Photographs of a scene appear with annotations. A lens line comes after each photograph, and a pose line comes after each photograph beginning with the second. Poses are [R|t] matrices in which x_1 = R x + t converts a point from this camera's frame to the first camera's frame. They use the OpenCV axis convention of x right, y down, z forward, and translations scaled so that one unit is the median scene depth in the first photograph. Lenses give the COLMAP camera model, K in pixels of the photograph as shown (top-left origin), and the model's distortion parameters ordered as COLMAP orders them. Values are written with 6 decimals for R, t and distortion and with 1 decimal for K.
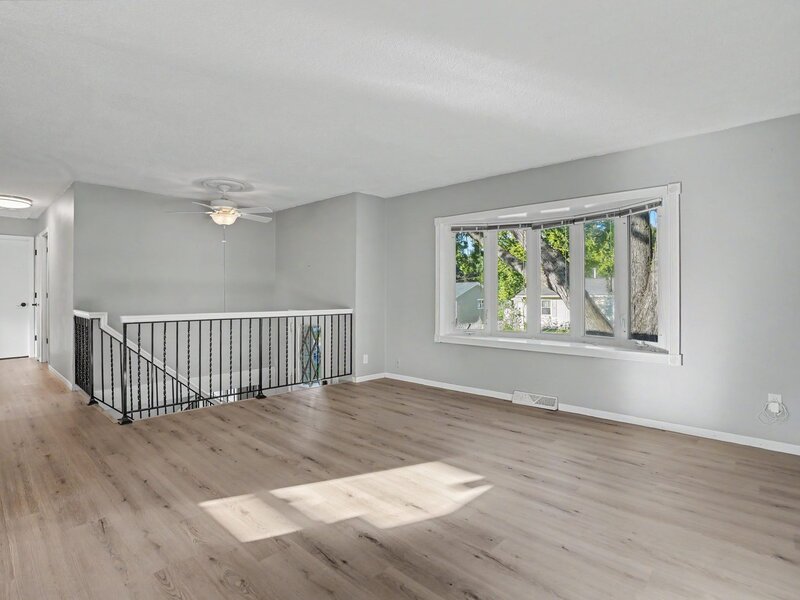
lens RADIAL K [[423.2, 0, 398.4], [0, 423.2, 294.3], [0, 0, 1]] dist [-0.065329, 0.034178]
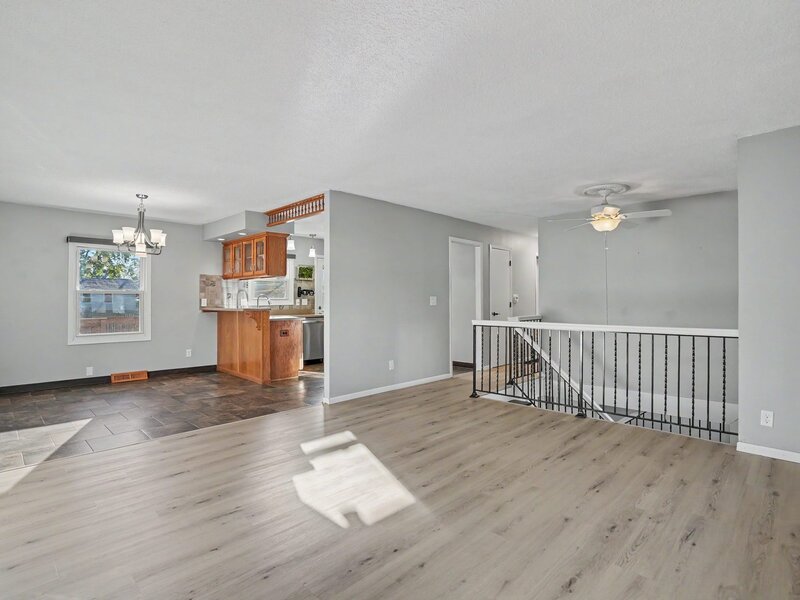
lens RADIAL K [[423.2, 0, 398.4], [0, 423.2, 294.3], [0, 0, 1]] dist [-0.065329, 0.034178]
pose [[-0.036768, -0.016931, -0.999180, 0.775689], [-0.000701, 0.999857, -0.016916, -0.009834], [0.999324, 0.000079, -0.036774, 0.808185]]
